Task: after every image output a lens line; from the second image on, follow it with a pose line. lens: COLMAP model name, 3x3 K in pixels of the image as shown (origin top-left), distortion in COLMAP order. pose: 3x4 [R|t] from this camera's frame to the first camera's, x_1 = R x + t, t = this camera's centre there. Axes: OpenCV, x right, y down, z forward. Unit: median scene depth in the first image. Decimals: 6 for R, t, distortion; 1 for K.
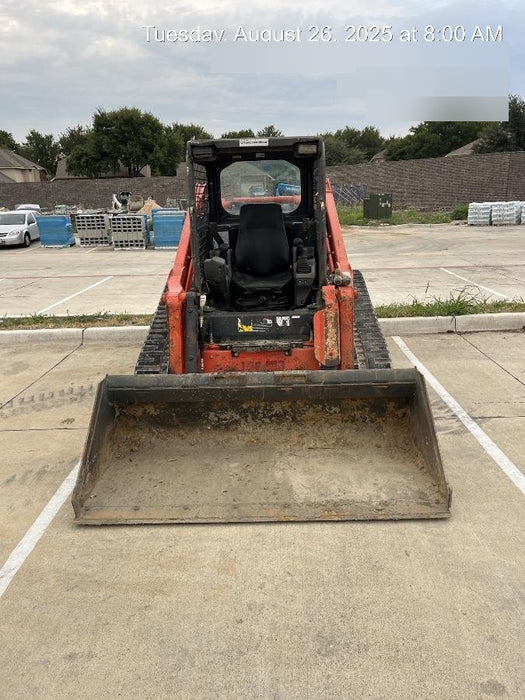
lens RADIAL K [[519.0, 0, 262.4], [0, 519.0, 347.3], [0, 0, 1]] dist [0.013197, -0.002527]
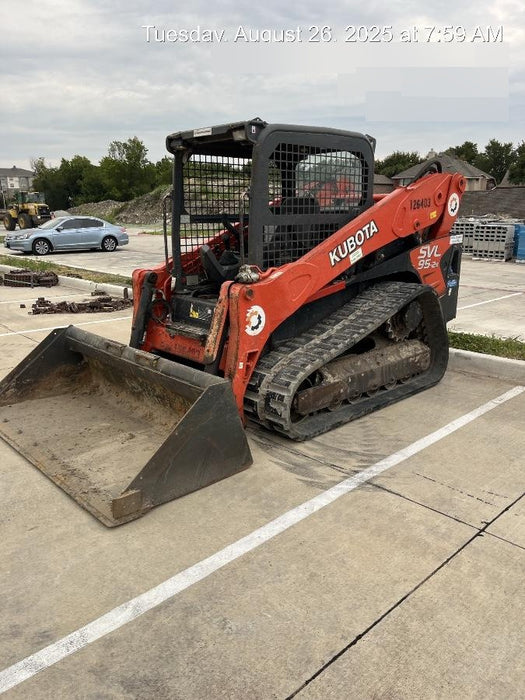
lens RADIAL K [[524.4, 0, 264.7], [0, 524.4, 352.9], [0, 0, 1]] dist [0.001637, -0.004418]
pose [[0.712354, 0.212974, -0.668725, 0.125583], [-0.218601, 0.972776, 0.076945, -0.011684], [0.666907, 0.091372, 0.739518, 0.053266]]
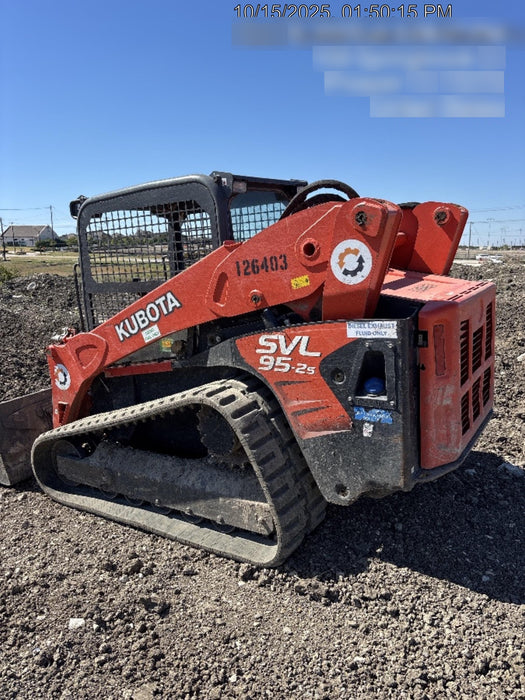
lens RADIAL K [[539.5, 0, 258.4], [0, 539.5, 354.0], [0, 0, 1]] dist [0.075468, -0.001191]
pose [[-0.521062, 0.241108, -0.818756, 0.129719], [-0.151972, 0.917735, 0.366971, -0.085485], [0.839880, 0.315643, -0.441555, 0.278206]]
